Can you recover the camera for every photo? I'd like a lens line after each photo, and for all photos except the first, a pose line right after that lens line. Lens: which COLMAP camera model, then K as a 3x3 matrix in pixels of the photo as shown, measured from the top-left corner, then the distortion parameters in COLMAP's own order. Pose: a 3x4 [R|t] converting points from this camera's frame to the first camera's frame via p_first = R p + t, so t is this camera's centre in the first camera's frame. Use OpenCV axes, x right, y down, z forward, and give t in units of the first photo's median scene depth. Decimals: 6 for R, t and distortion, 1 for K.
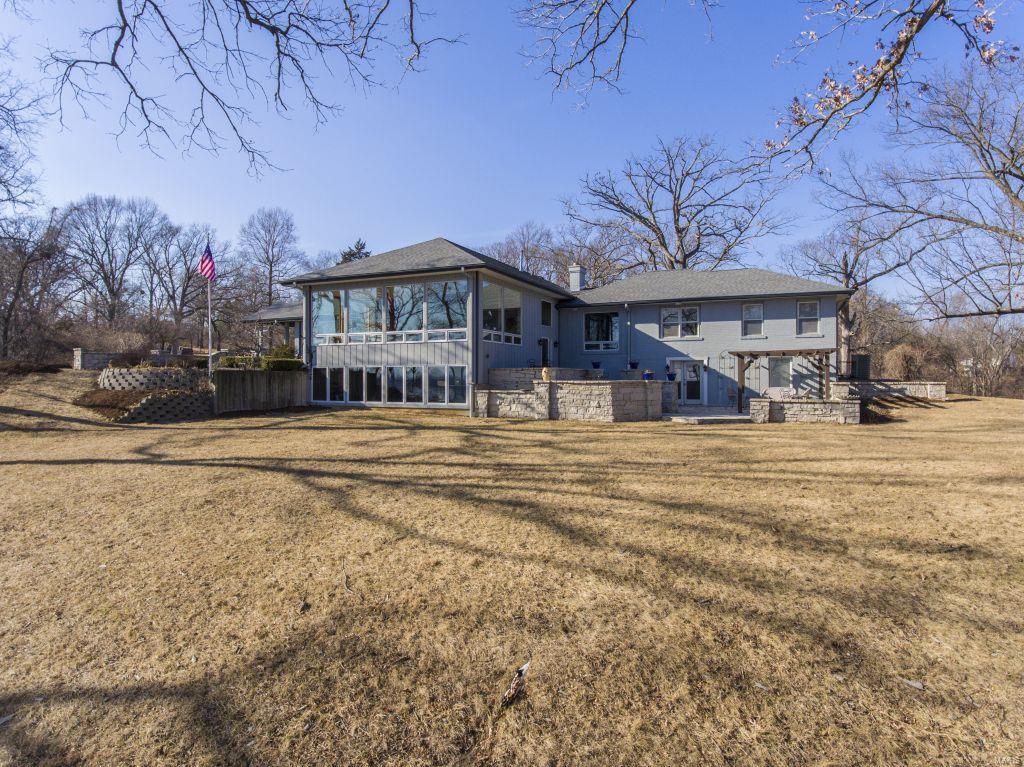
lens RADIAL K [[623.4, 0, 505.4], [0, 623.4, 356.9], [0, 0, 1]] dist [-0.004268, -0.015628]
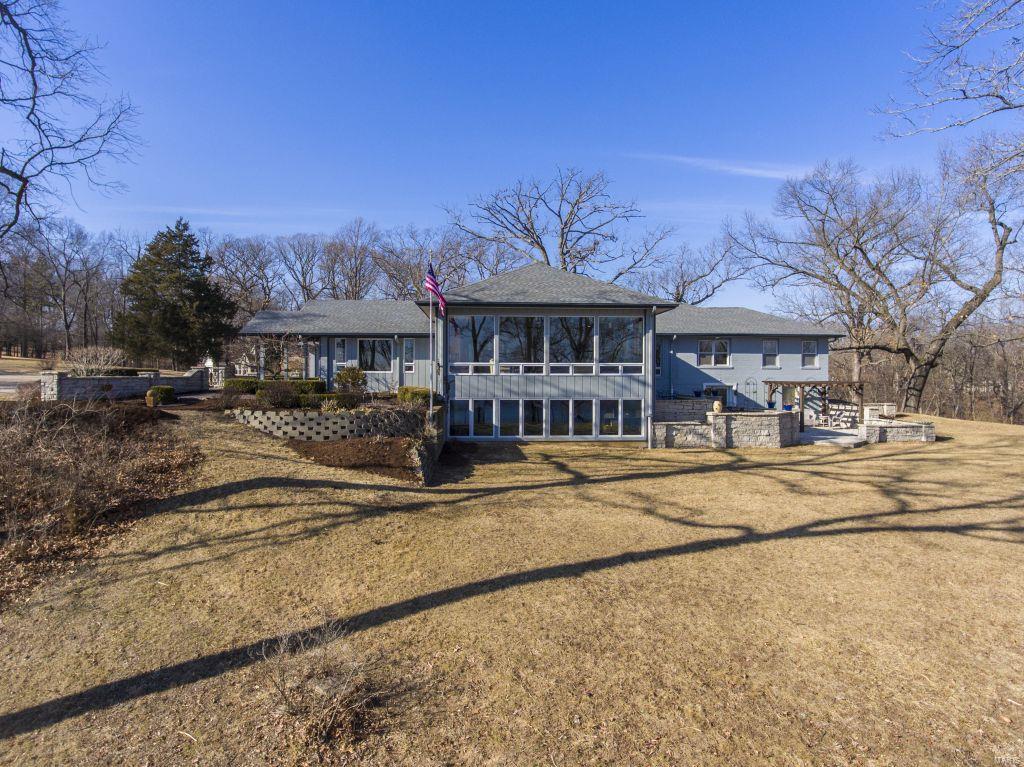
lens RADIAL K [[623.4, 0, 510.6], [0, 623.4, 378.1], [0, 0, 1]] dist [-0.004268, -0.015628]
pose [[0.875951, -0.002005, 0.482395, -0.693177], [-0.019404, 0.999036, 0.039386, -0.052891], [-0.482009, -0.043861, 0.875068, 0.180219]]
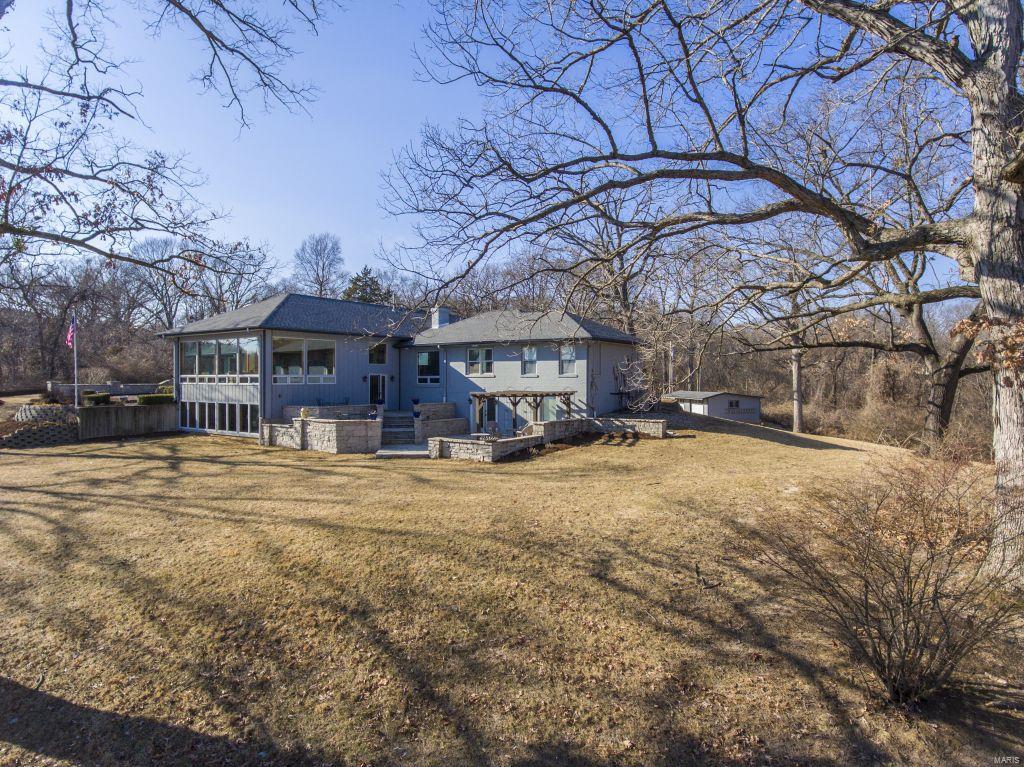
lens RADIAL K [[623.4, 0, 507.0], [0, 623.4, 379.3], [0, 0, 1]] dist [-0.004268, -0.015628]
pose [[0.982396, -0.000673, -0.186811, 0.609276], [0.007553, 0.999319, 0.036124, -0.070891], [0.186659, -0.036899, 0.981731, -0.128620]]
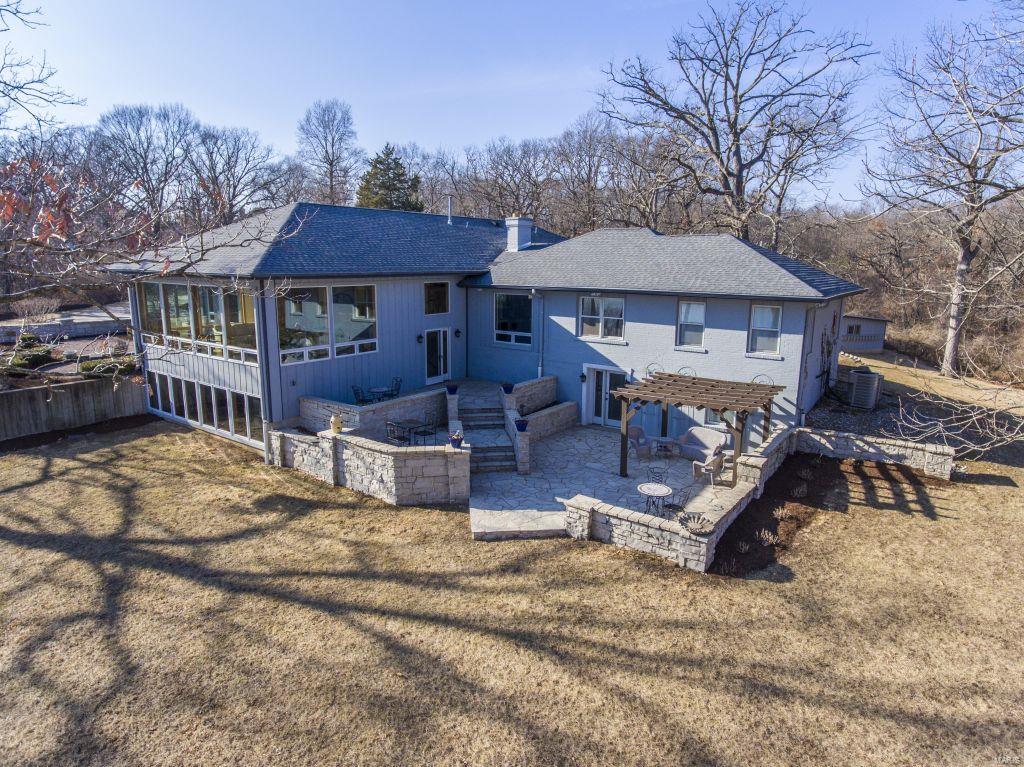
lens RADIAL K [[623.4, 0, 509.9], [0, 623.4, 382.9], [0, 0, 1]] dist [-0.004268, -0.015628]
pose [[0.979335, 0.045603, -0.197035, 0.363321], [0.001249, 0.972864, 0.231376, -0.168997], [0.202239, -0.226841, 0.952703, 0.295360]]
